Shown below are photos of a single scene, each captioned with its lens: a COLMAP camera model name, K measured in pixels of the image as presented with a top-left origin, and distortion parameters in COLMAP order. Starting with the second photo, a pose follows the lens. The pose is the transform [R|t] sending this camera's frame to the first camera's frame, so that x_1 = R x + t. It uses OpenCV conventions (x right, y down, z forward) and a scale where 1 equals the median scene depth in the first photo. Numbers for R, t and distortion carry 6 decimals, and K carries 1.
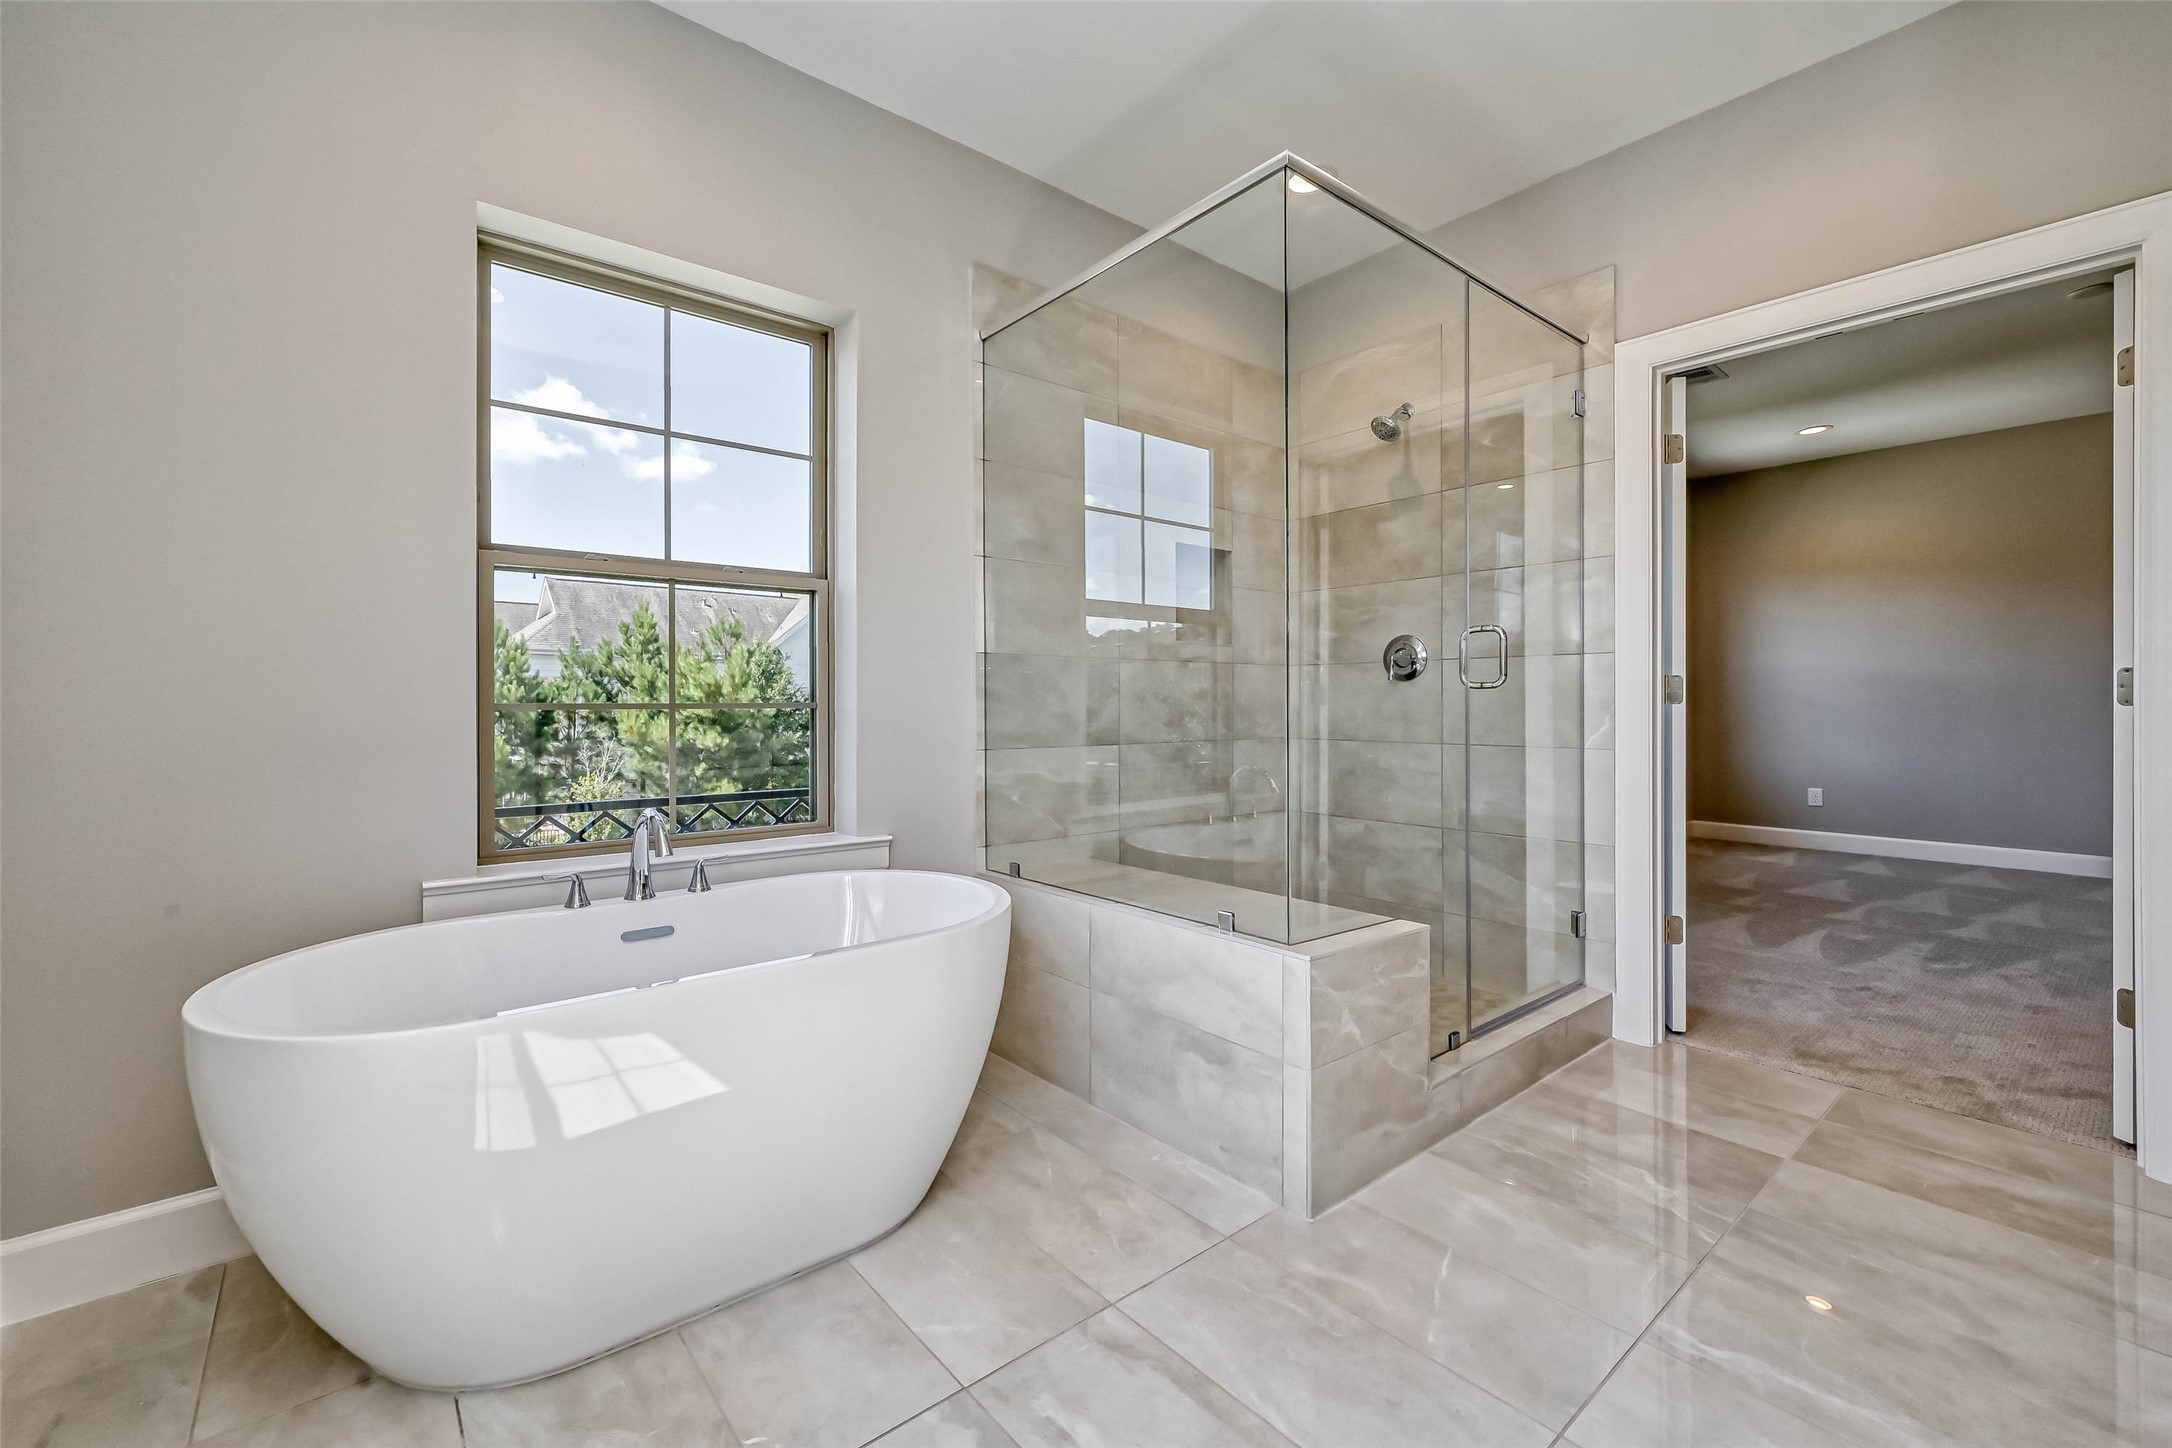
lens RADIAL K [[864.3, 0, 1059.8], [0, 864.3, 698.8], [0, 0, 1]] dist [0.001555, -0.001207]
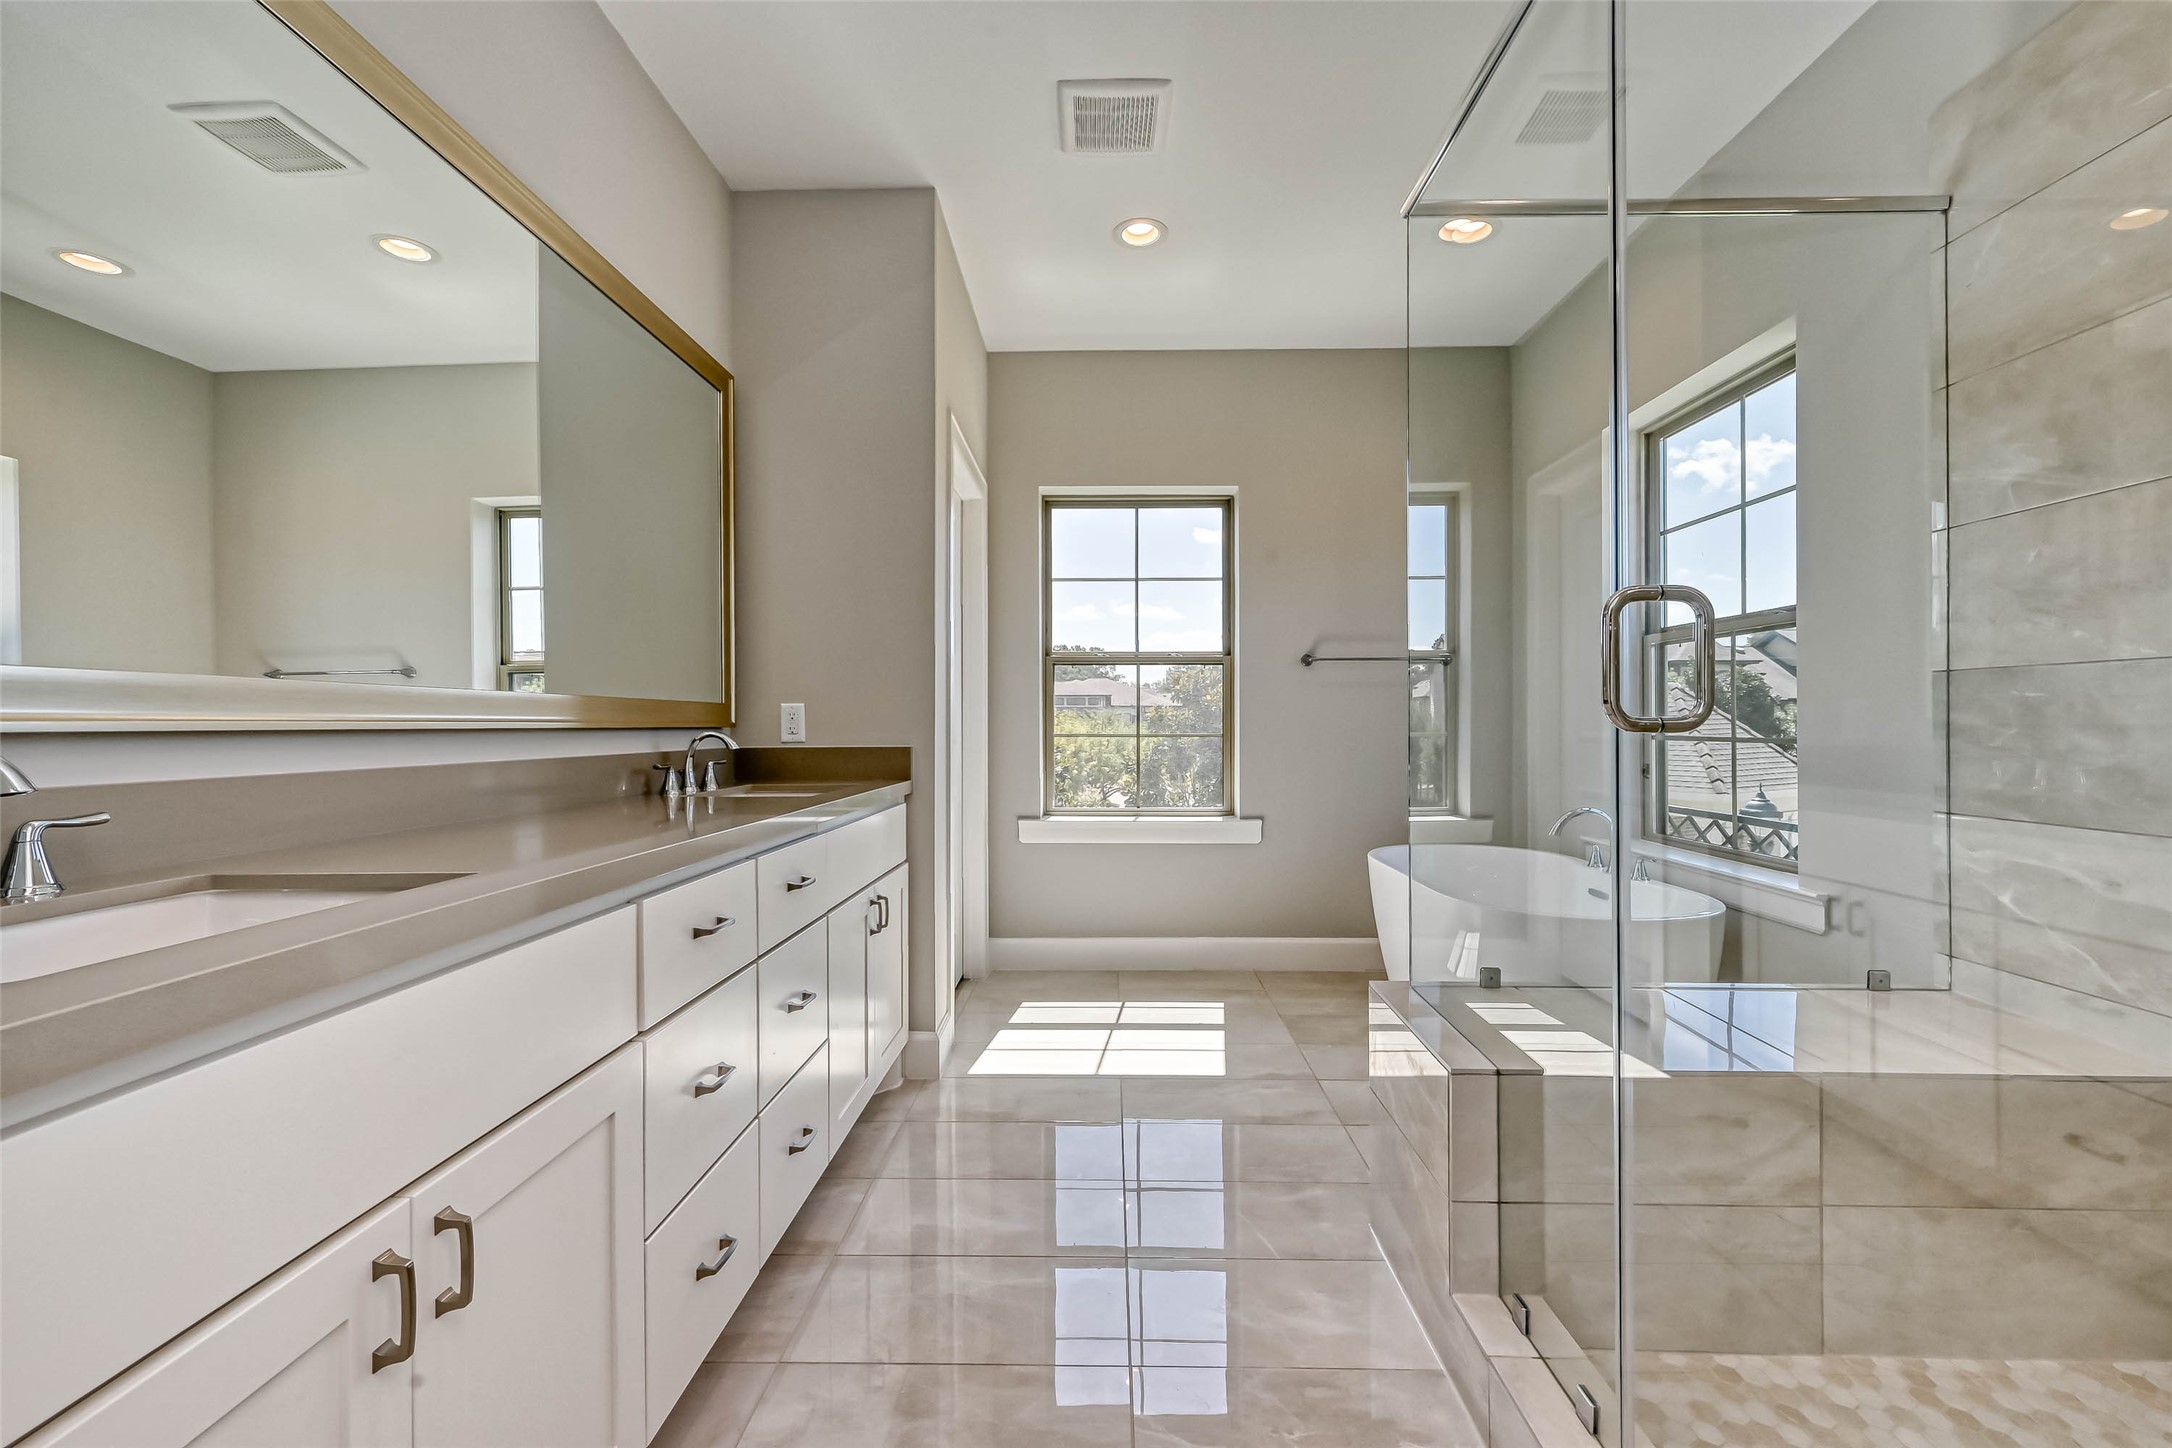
lens RADIAL K [[864.3, 0, 1096.1], [0, 864.3, 724.6], [0, 0, 1]] dist [0.001555, -0.001207]
pose [[-0.626901, 0.006740, -0.779070, 3.610700], [0.009778, 0.999952, 0.000783, -0.073566], [0.779038, -0.007127, -0.626936, 3.792382]]
